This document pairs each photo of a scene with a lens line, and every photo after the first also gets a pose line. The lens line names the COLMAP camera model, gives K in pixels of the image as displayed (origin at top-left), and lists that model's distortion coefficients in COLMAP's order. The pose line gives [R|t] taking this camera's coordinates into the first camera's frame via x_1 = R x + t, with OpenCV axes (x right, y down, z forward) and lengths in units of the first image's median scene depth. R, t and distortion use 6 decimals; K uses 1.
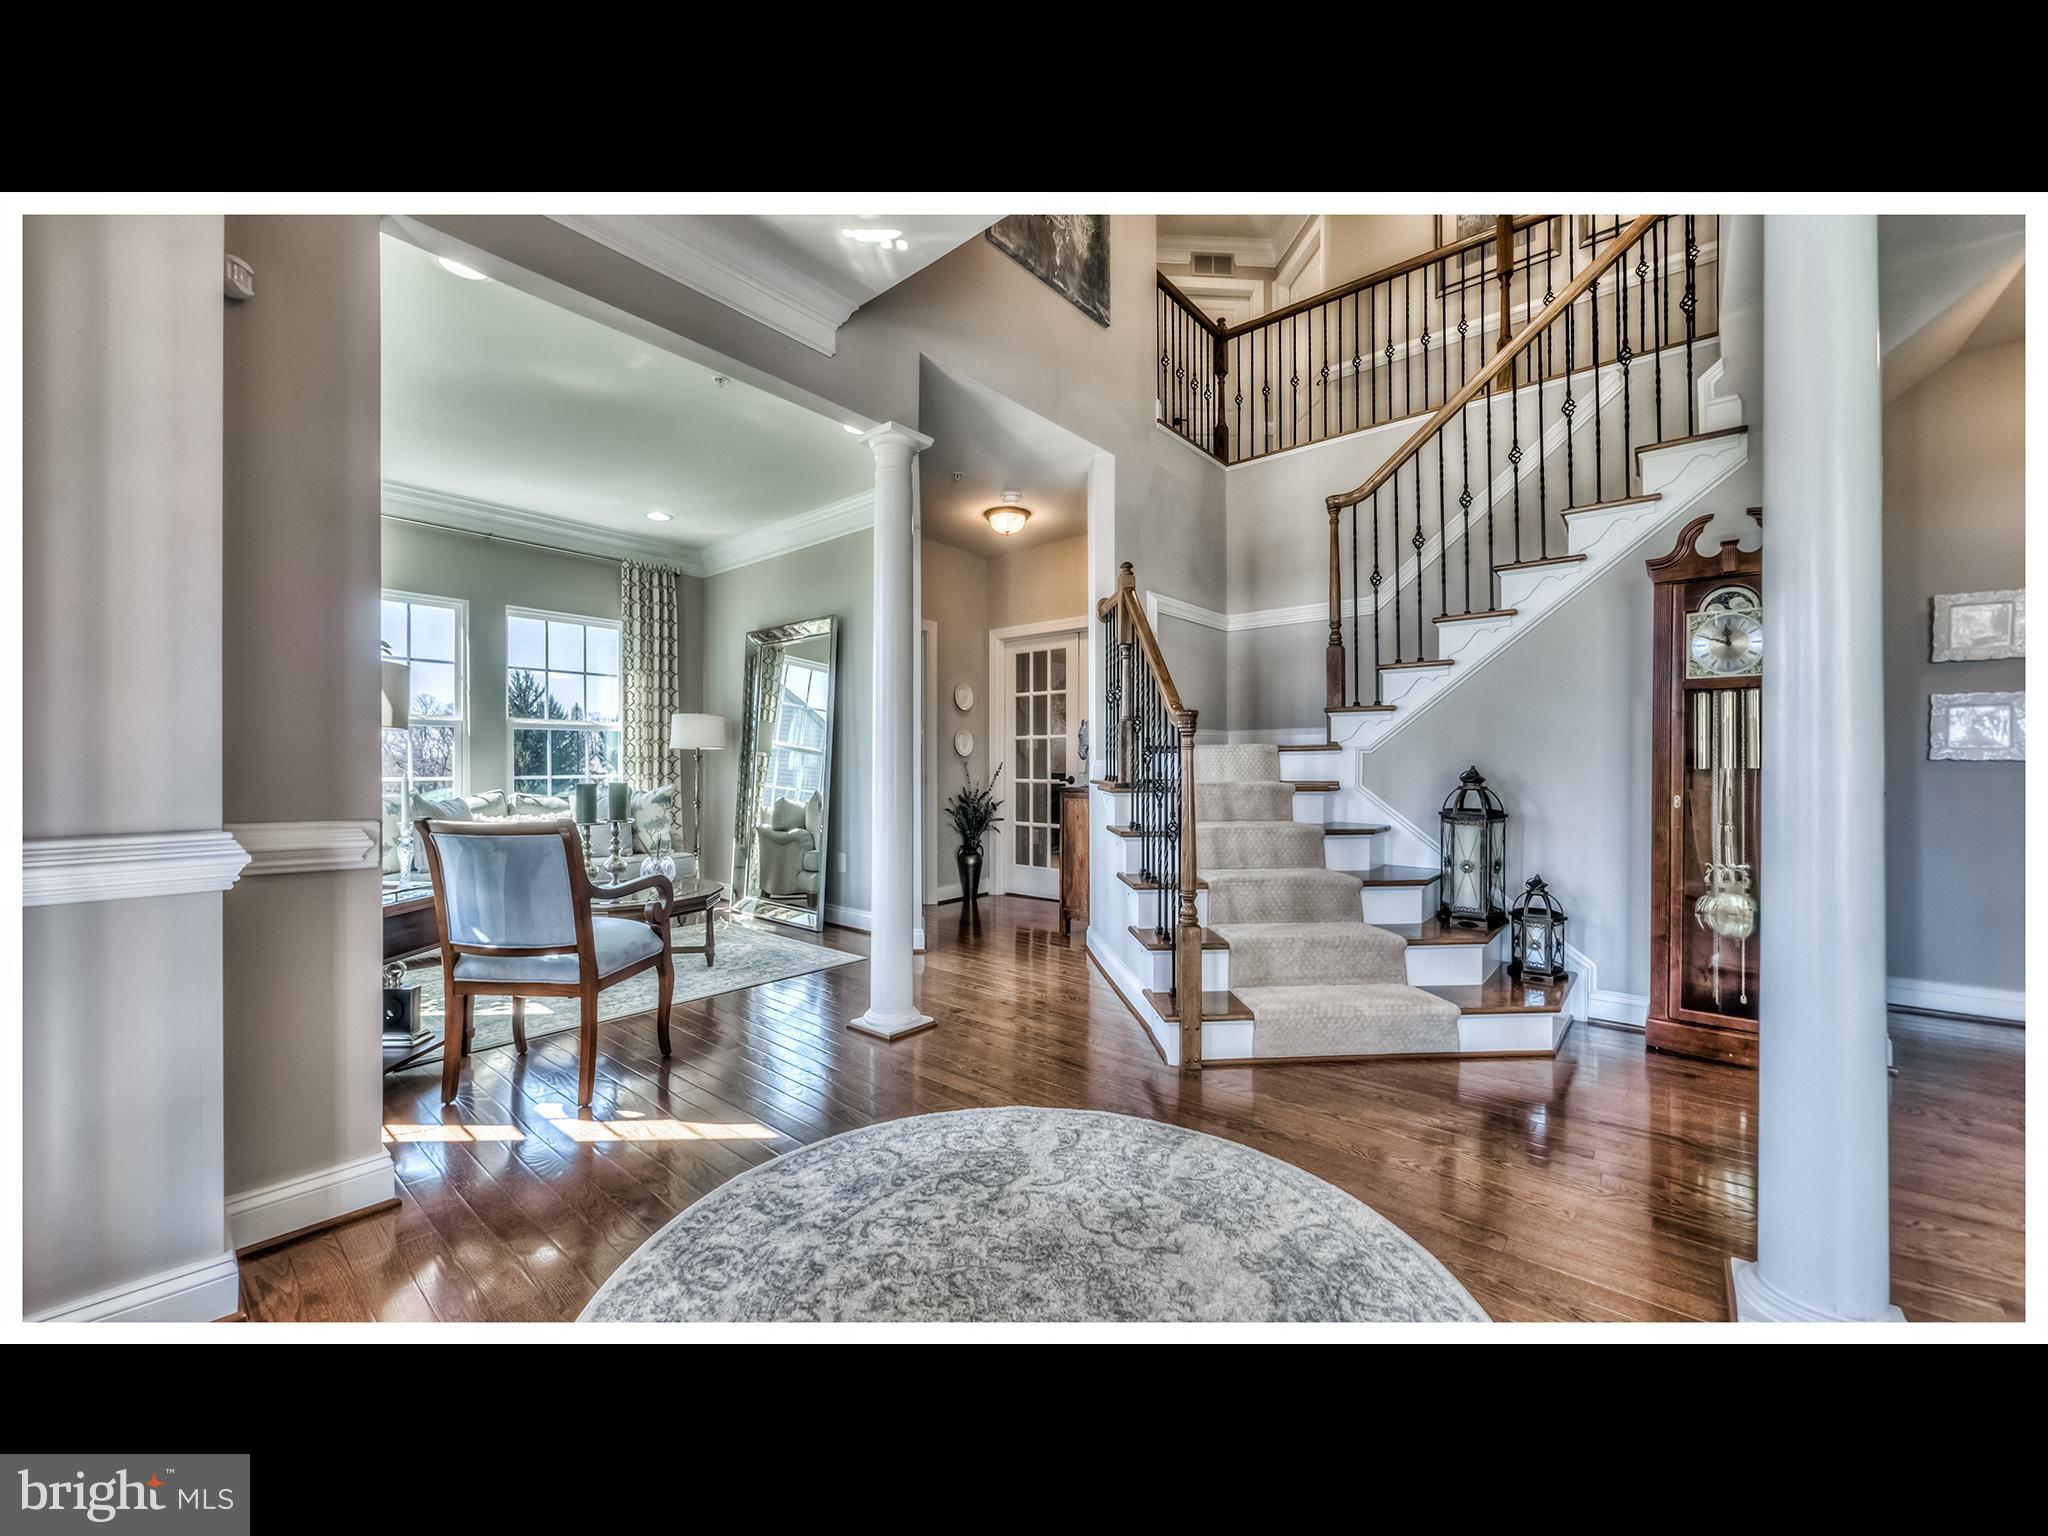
lens RADIAL K [[785.2, 0, 1009.7], [0, 785.2, 762.5], [0, 0, 1]] dist [0.000201, -0.000048]
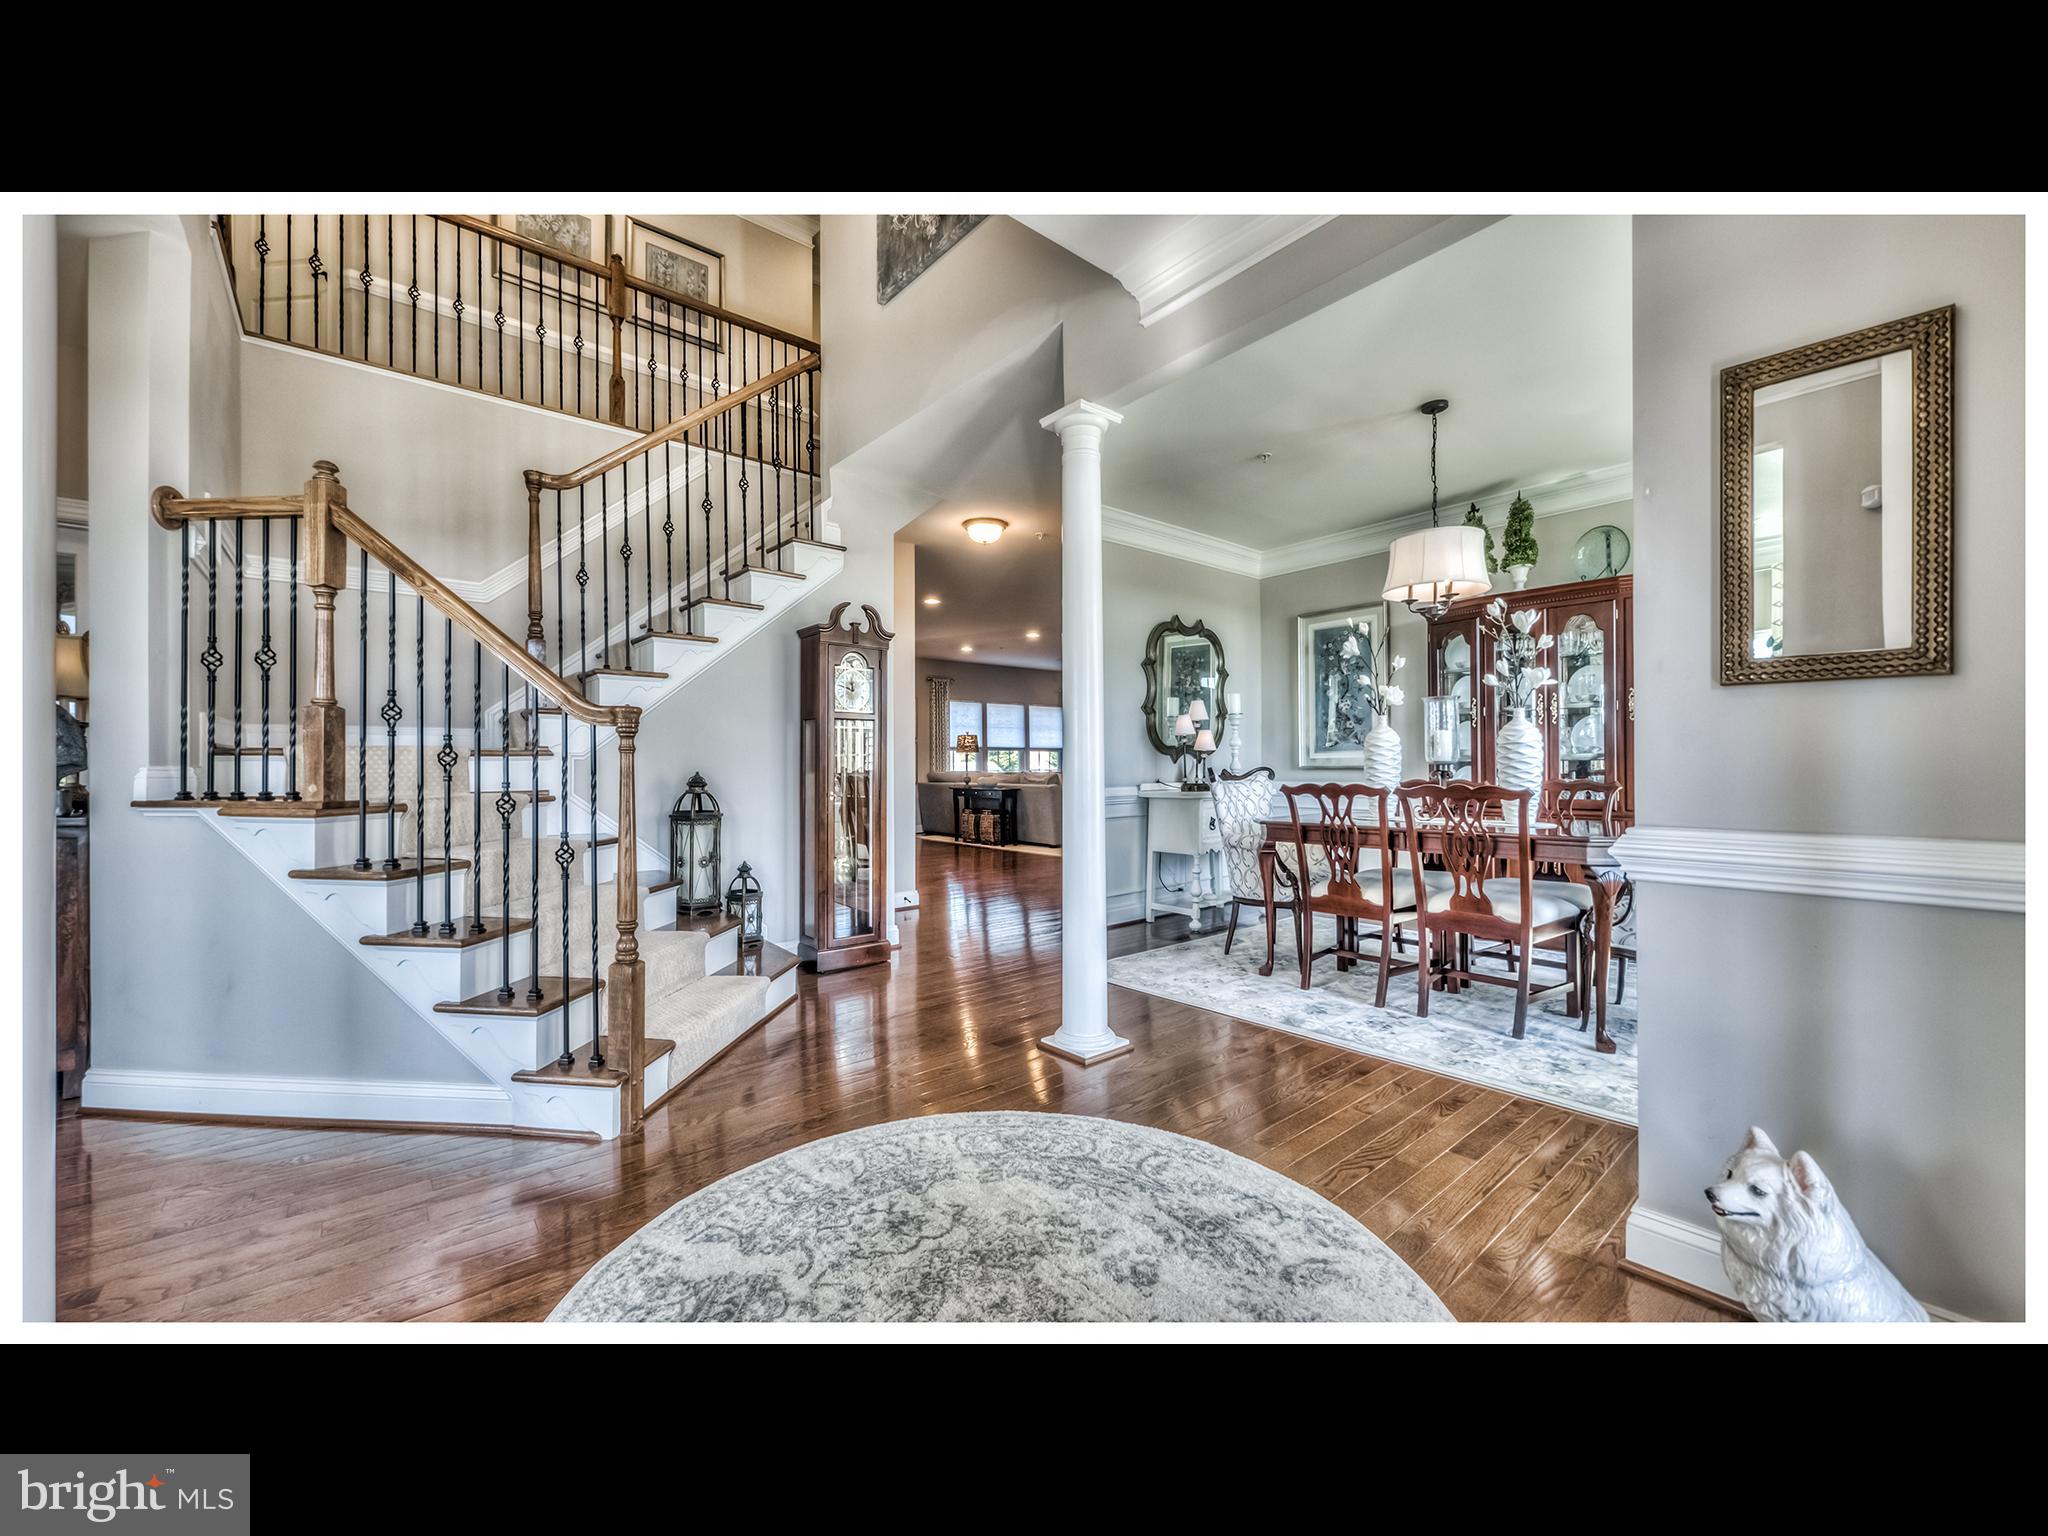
lens RADIAL K [[785.2, 0, 1009.7], [0, 785.2, 762.5], [0, 0, 1]] dist [0.000201, -0.000048]
pose [[0.165746, 0.009607, 0.986122, -0.611894], [0.002925, 0.999943, -0.010233, 0.004322], [-0.986164, 0.004580, 0.165708, 0.523862]]
